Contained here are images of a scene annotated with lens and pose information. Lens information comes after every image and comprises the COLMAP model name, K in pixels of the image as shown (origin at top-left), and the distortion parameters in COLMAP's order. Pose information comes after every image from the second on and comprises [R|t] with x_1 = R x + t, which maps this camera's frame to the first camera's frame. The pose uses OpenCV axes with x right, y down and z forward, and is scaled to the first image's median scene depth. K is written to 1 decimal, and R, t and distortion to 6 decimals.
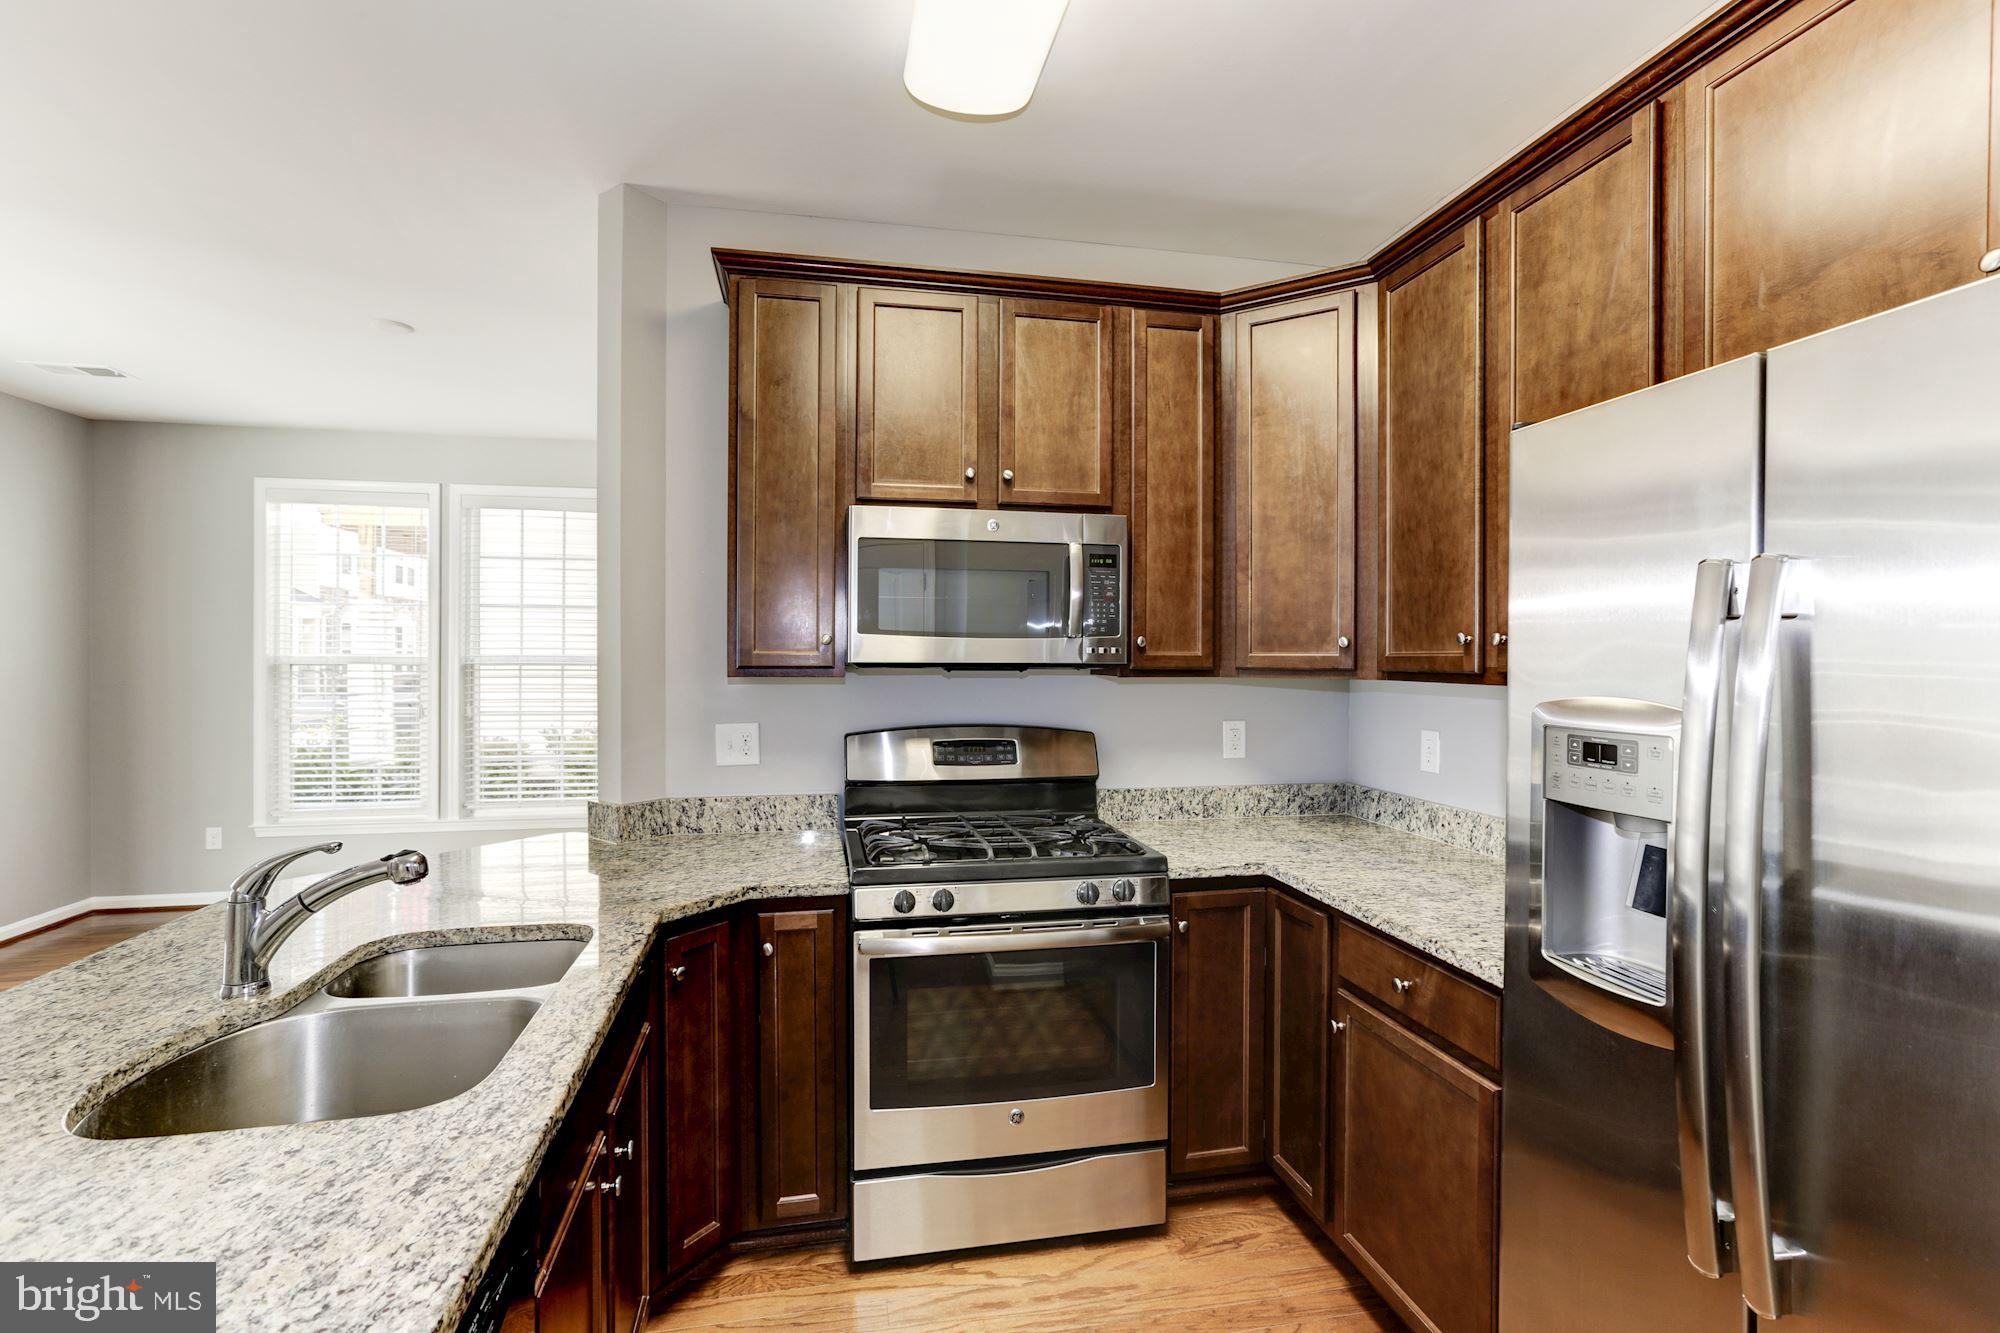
lens RADIAL K [[895.6, 0, 998.2], [0, 895.6, 658.6], [0, 0, 1]] dist [-0.030971, 0.016980]
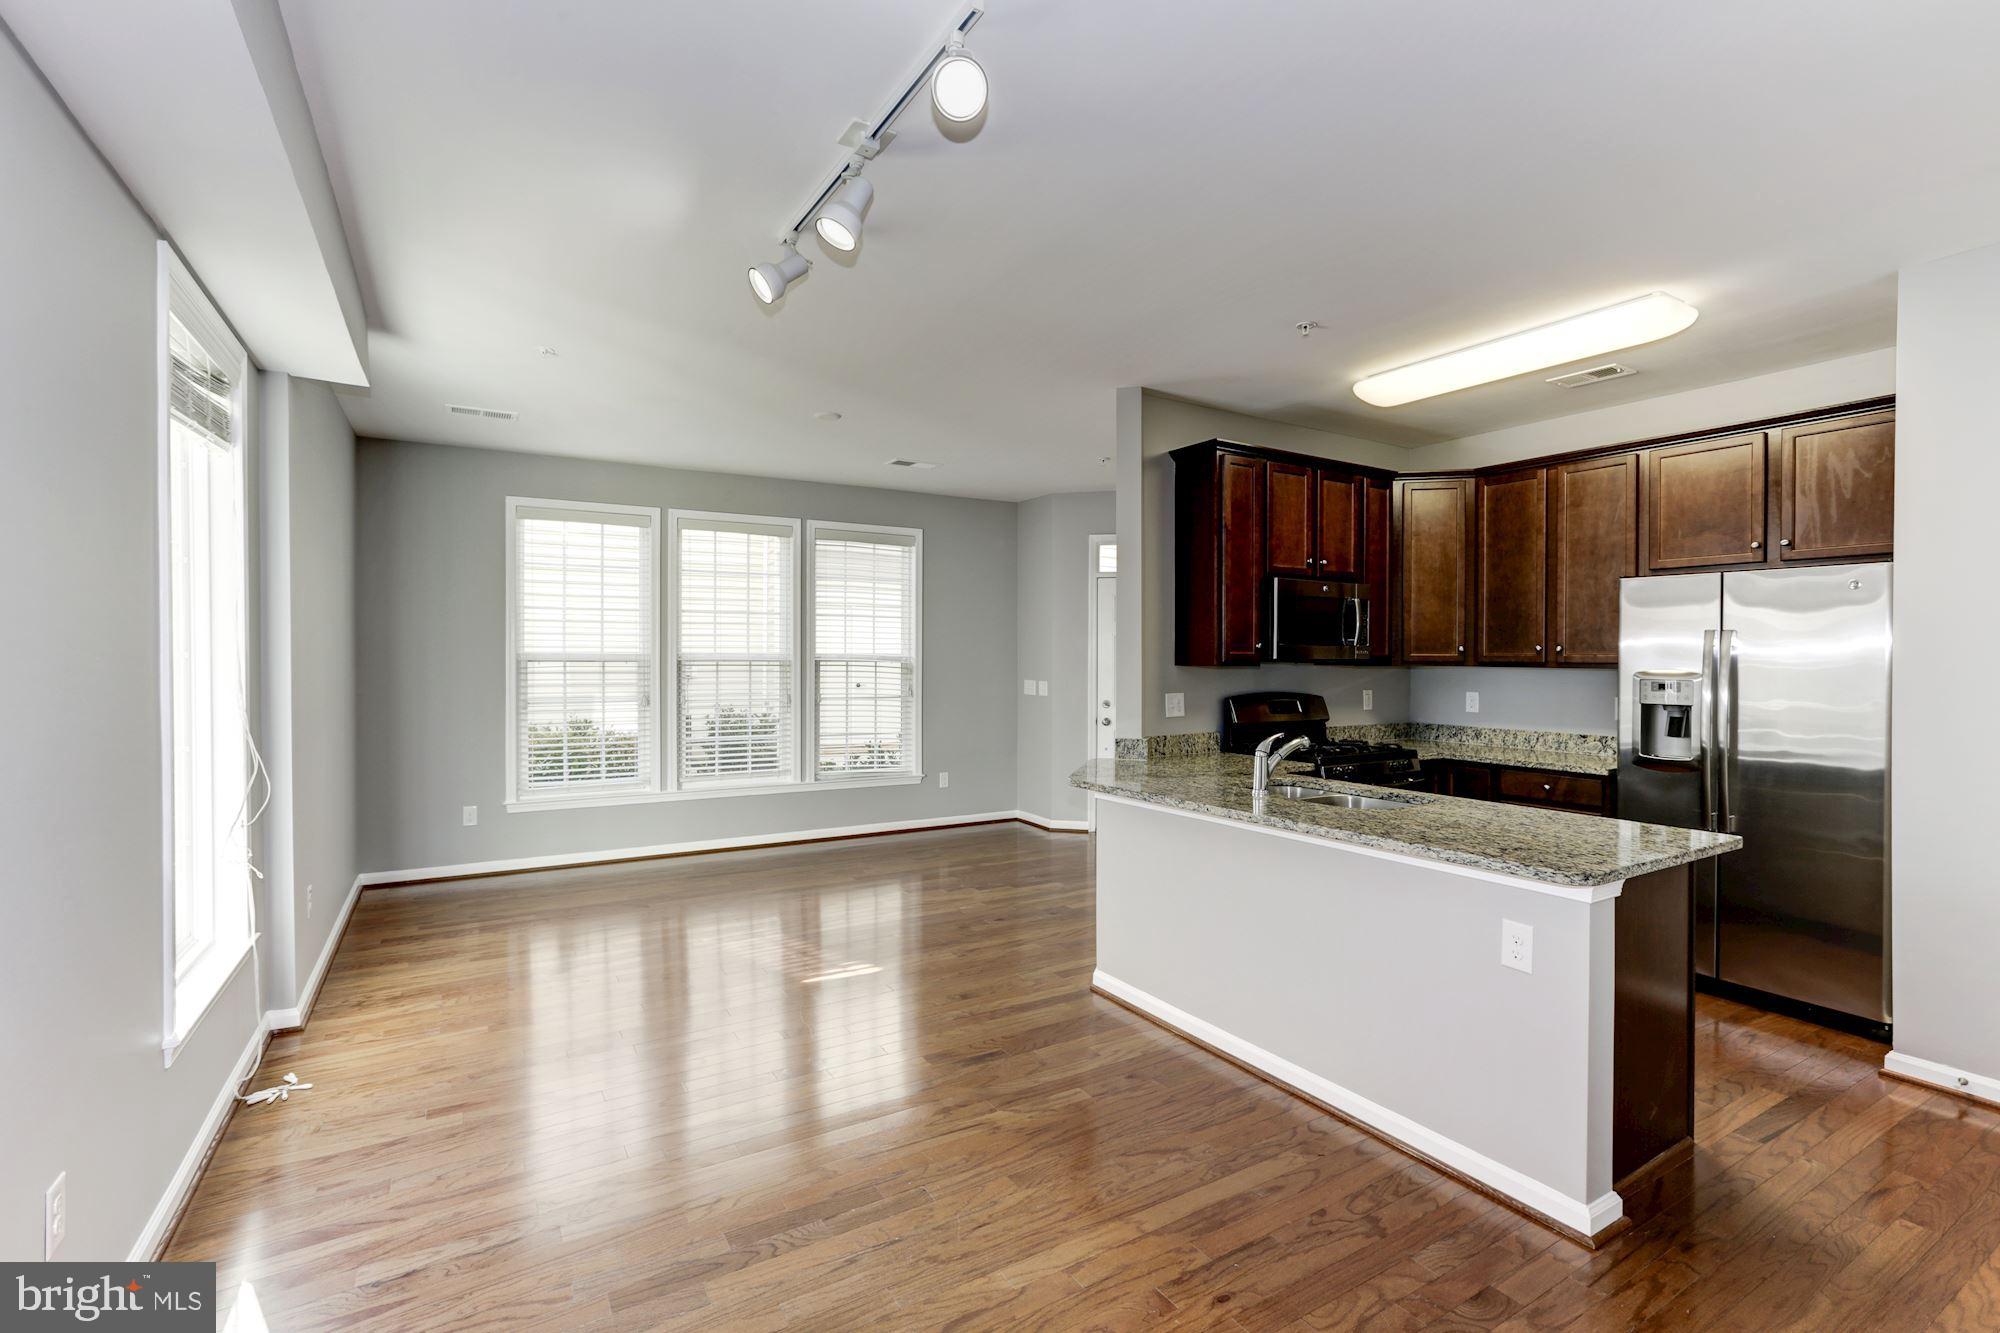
lens RADIAL K [[895.6, 0, 1003.5], [0, 895.6, 662.3], [0, 0, 1]] dist [-0.030971, 0.016980]
pose [[0.940568, -0.001699, 0.339600, -1.269513], [-0.000936, 0.999971, 0.007594, -0.001804], [-0.339603, -0.007461, 0.940539, -0.572395]]
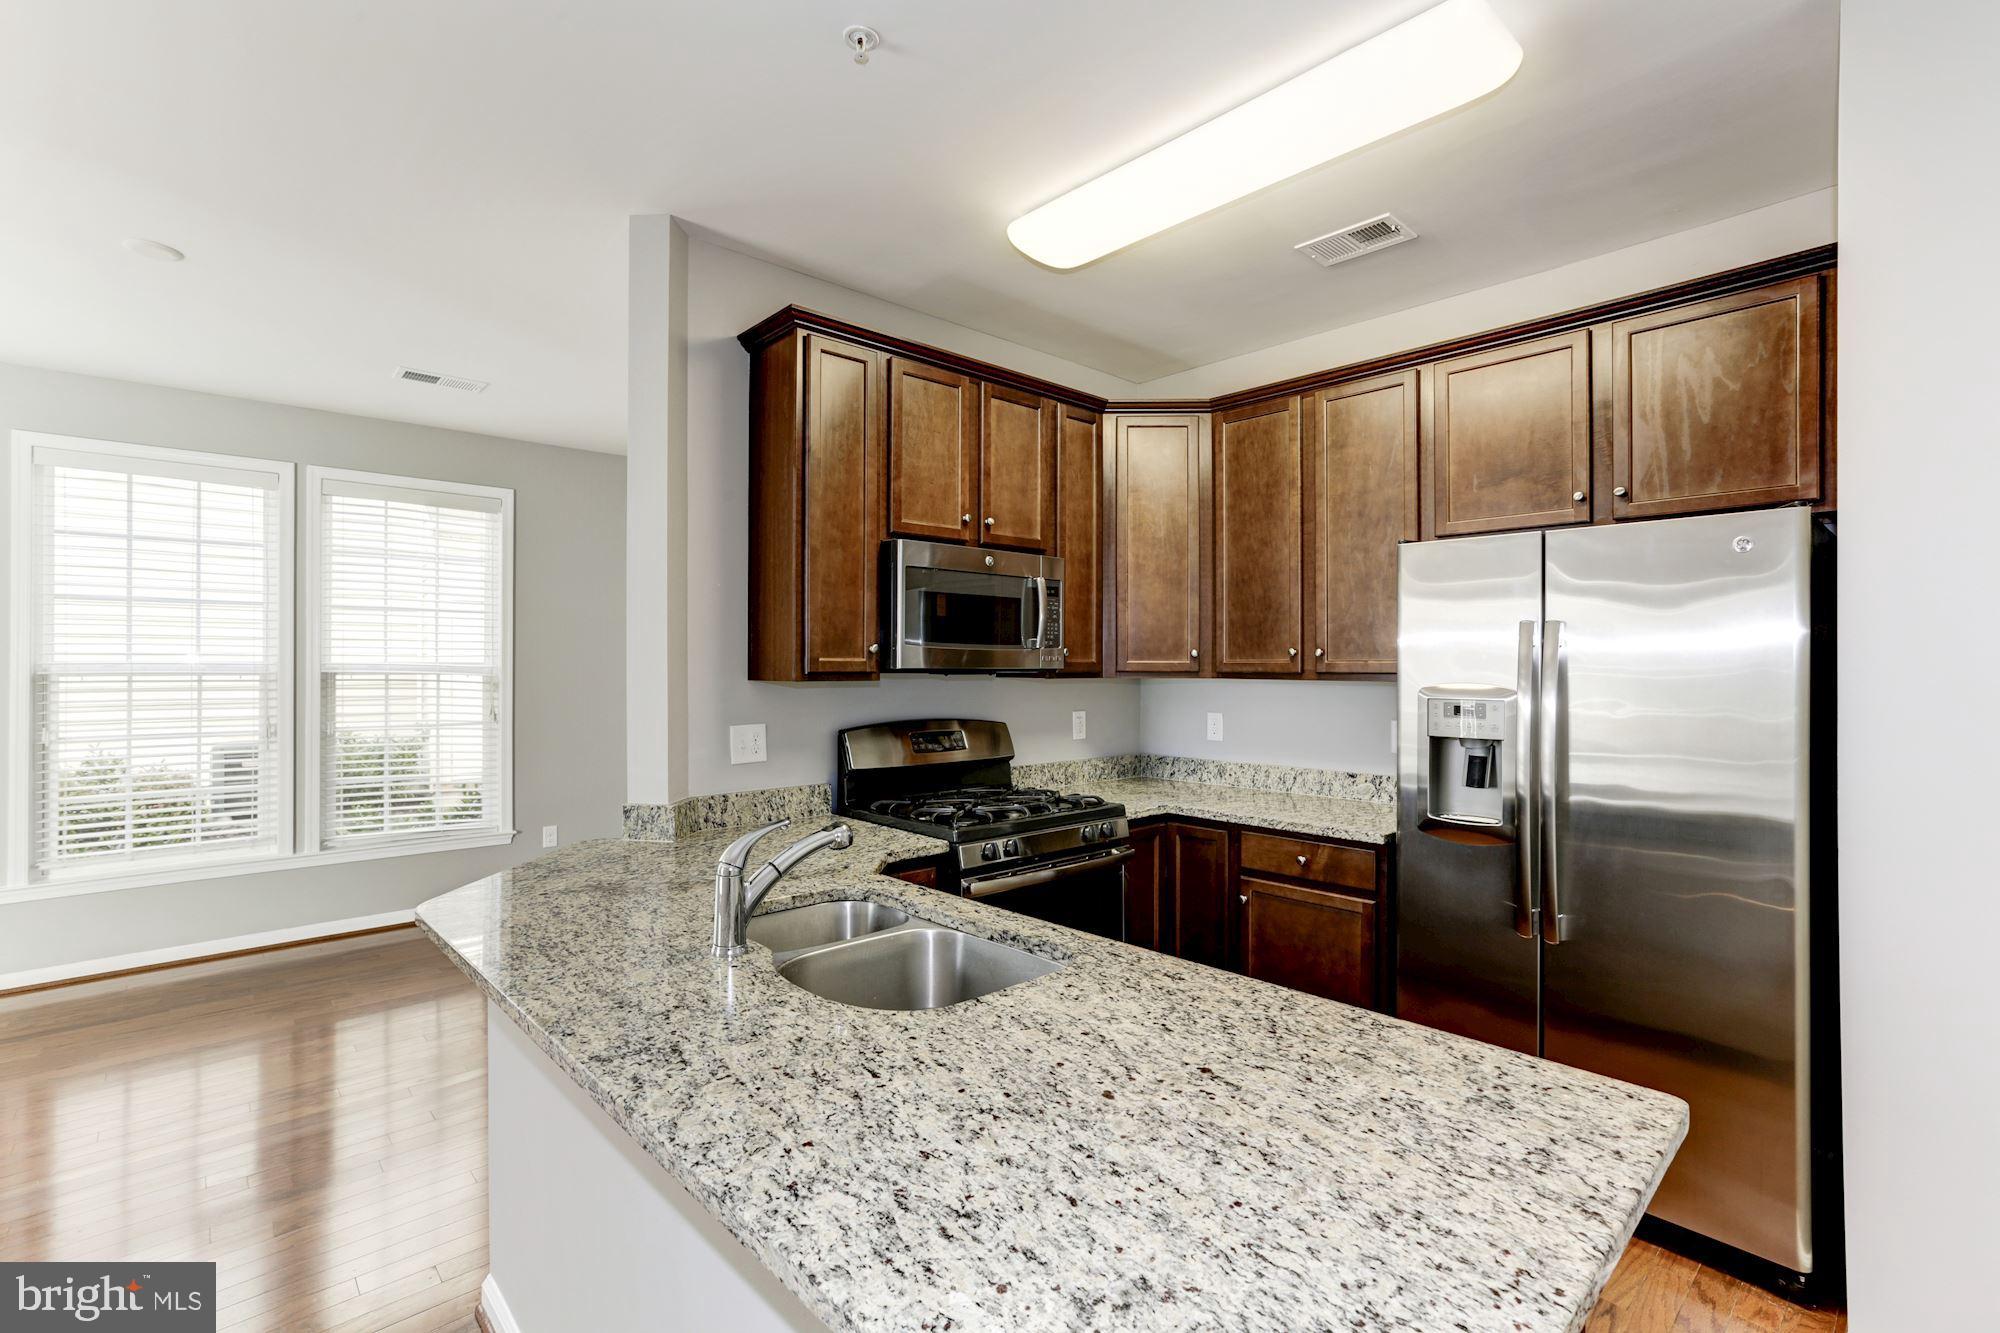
lens RADIAL K [[895.6, 0, 998.8], [0, 895.6, 659.6], [0, 0, 1]] dist [-0.030971, 0.016980]
pose [[0.856828, 0.000870, 0.515601, -0.623046], [0.002155, 0.999984, -0.005270, -0.000866], [-0.515598, 0.005627, 0.856812, -0.099919]]
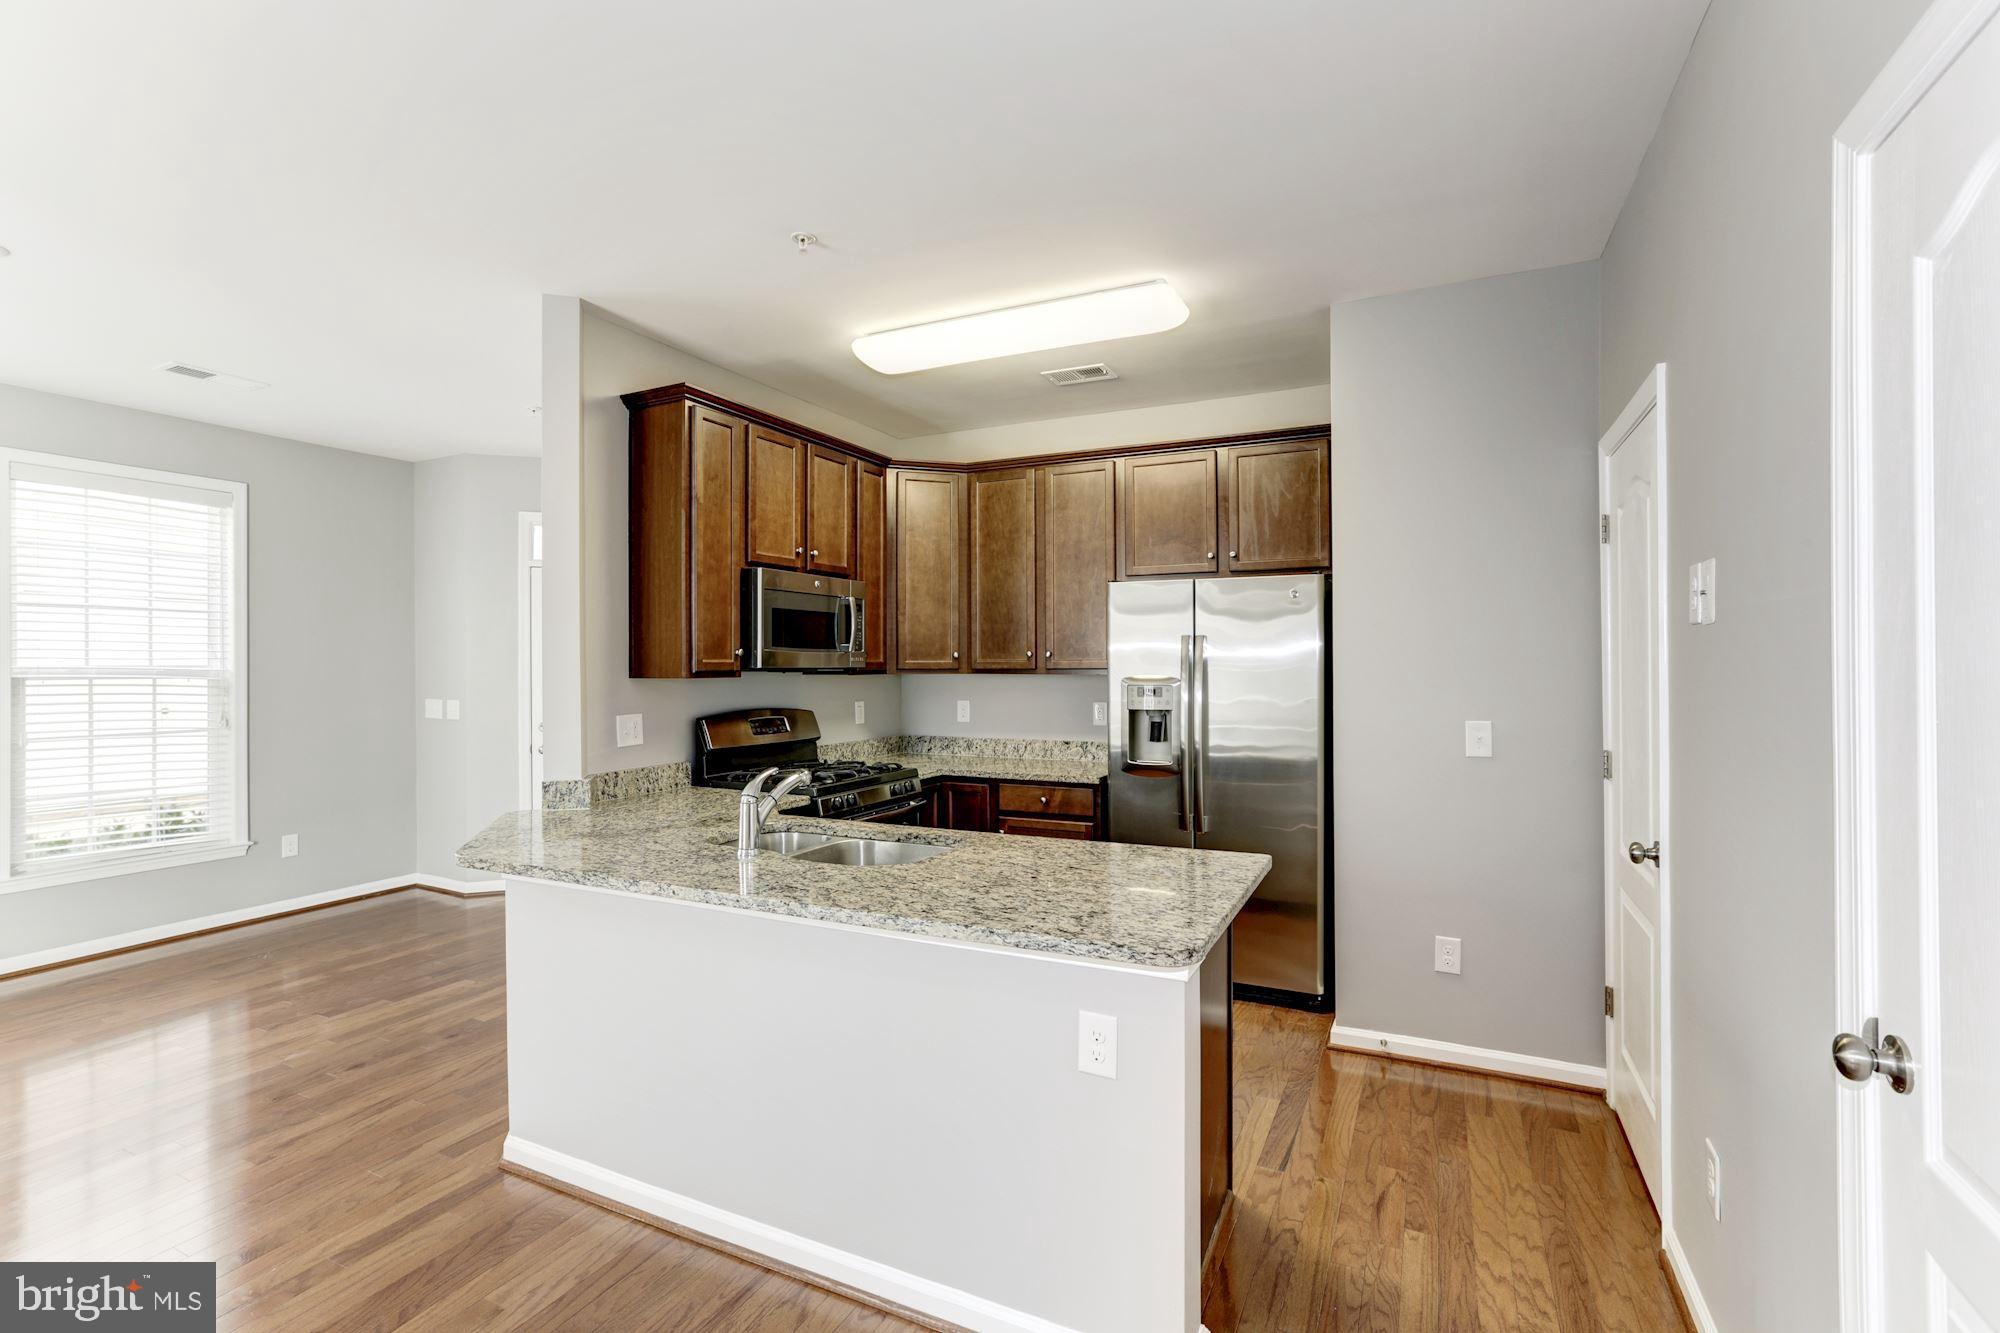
lens RADIAL K [[895.6, 0, 992.9], [0, 895.6, 663.7], [0, 0, 1]] dist [-0.030971, 0.016980]
pose [[0.614211, -0.006296, 0.789117, -1.060219], [0.007380, 0.999970, 0.002234, -0.002970], [-0.789107, 0.004451, 0.614239, -0.259708]]
